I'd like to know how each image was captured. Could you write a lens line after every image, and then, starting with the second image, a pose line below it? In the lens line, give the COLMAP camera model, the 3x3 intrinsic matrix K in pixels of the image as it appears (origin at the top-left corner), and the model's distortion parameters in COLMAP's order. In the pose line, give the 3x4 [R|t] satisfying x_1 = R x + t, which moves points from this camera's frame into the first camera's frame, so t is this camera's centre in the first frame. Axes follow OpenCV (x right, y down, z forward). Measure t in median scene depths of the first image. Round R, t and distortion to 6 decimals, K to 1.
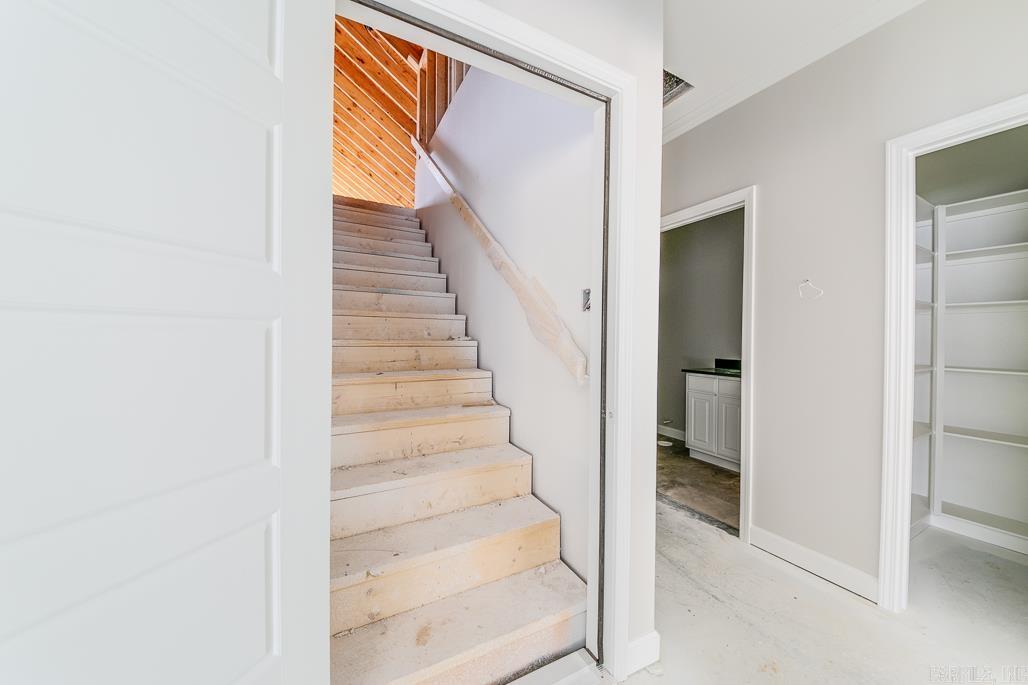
lens RADIAL K [[364.6, 0, 514.6], [0, 364.6, 337.4], [0, 0, 1]] dist [-0.006473, -0.002241]
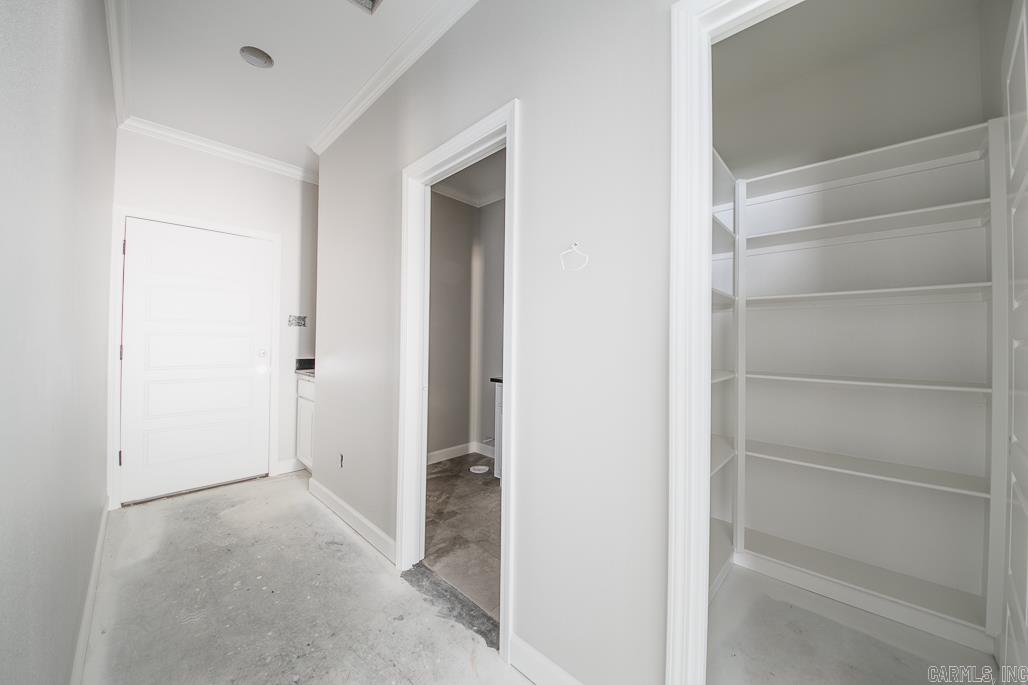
lens RADIAL K [[364.6, 0, 514.0], [0, 364.6, 339.1], [0, 0, 1]] dist [-0.006473, -0.002241]
pose [[0.951132, -0.004589, 0.308749, 0.417837], [0.004897, 0.999988, -0.000222, 0.002079], [-0.308744, 0.001723, 0.951143, 0.357716]]
